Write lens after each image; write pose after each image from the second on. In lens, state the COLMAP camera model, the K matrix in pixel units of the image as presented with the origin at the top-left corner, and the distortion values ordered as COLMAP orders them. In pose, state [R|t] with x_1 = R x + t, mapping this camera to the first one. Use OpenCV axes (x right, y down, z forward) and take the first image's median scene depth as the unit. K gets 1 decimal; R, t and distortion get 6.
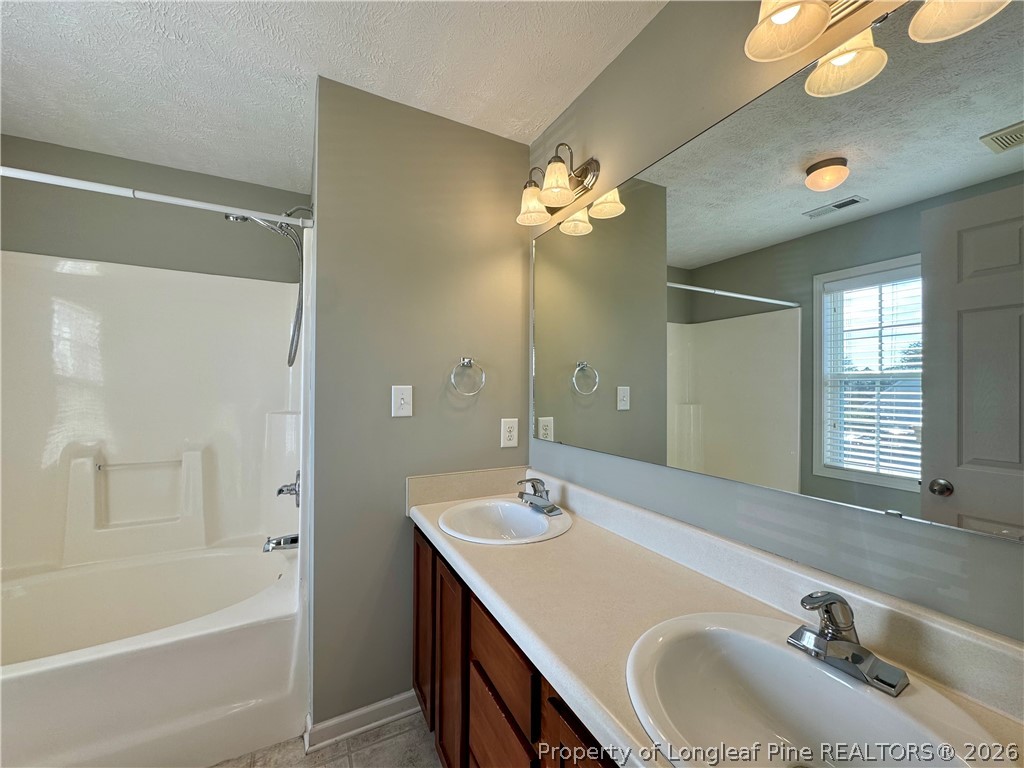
lens RADIAL K [[409.7, 0, 510.5], [0, 409.7, 384.2], [0, 0, 1]] dist [-0.001901, 0.000298]
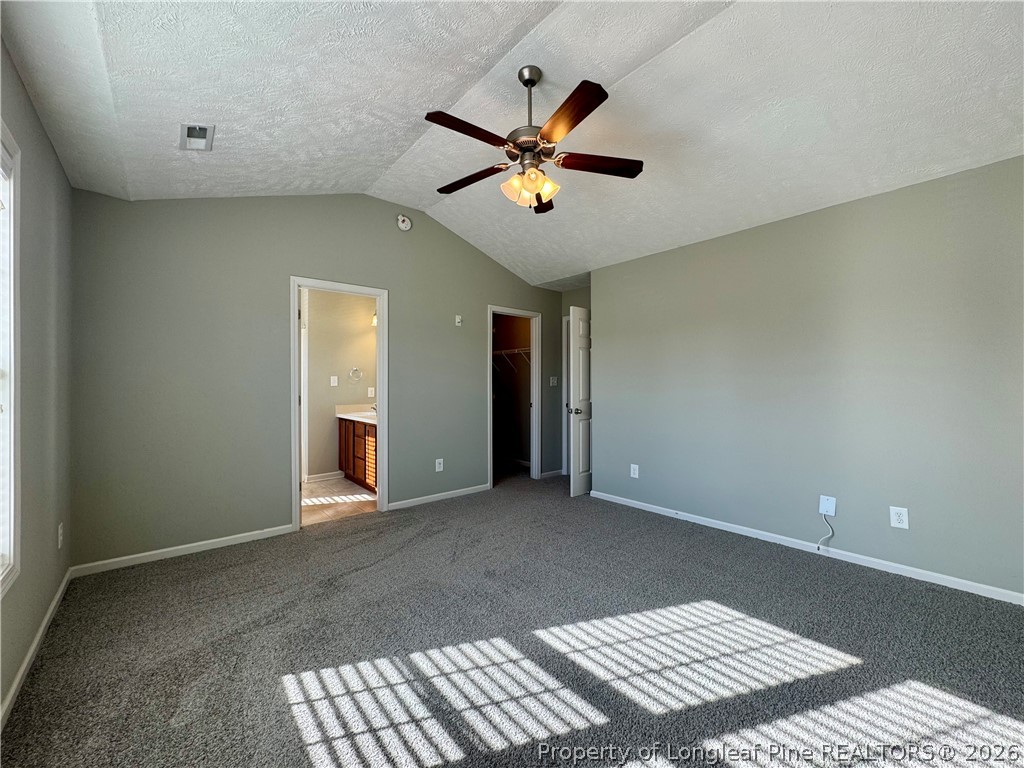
lens RADIAL K [[409.7, 0, 512.3], [0, 409.7, 385.6], [0, 0, 1]] dist [-0.001901, 0.000298]
pose [[0.977138, -0.015760, 0.212020, 0.421399], [0.011811, 0.999733, 0.019884, 0.026345], [-0.212276, -0.016925, 0.977063, -2.427347]]
